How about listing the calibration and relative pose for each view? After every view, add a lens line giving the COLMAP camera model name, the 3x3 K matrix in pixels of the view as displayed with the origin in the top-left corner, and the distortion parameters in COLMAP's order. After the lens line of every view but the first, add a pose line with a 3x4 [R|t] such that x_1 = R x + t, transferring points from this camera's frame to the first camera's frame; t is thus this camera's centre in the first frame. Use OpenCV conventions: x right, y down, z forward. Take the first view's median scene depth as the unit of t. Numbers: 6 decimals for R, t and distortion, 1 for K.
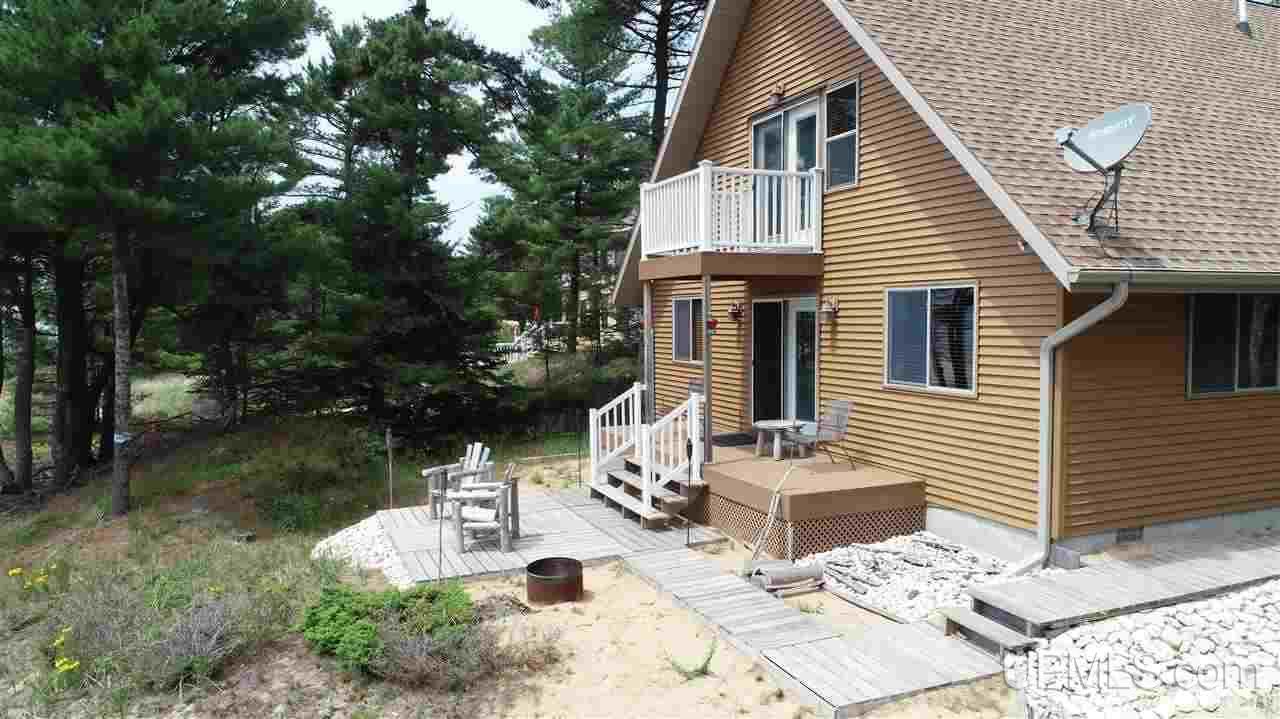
lens RADIAL K [[854.5, 0, 641.2], [0, 854.5, 360.3], [0, 0, 1]] dist [-0.001127, -0.002756]
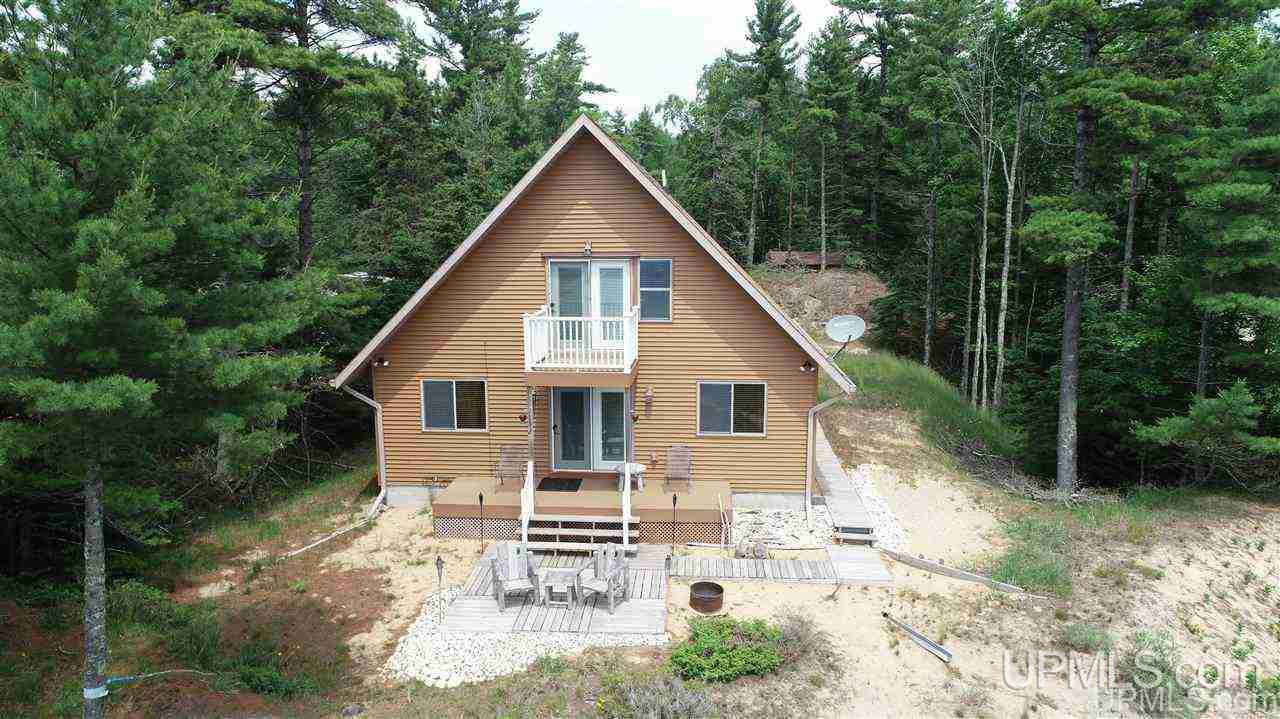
lens RADIAL K [[854.5, 0, 640.4], [0, 854.5, 359.9], [0, 0, 1]] dist [-0.001127, -0.002756]
pose [[0.475372, -0.120449, 0.871501, -1.345049], [0.045222, 0.992620, 0.112522, -0.340602], [-0.878622, -0.014078, 0.477311, 0.247419]]
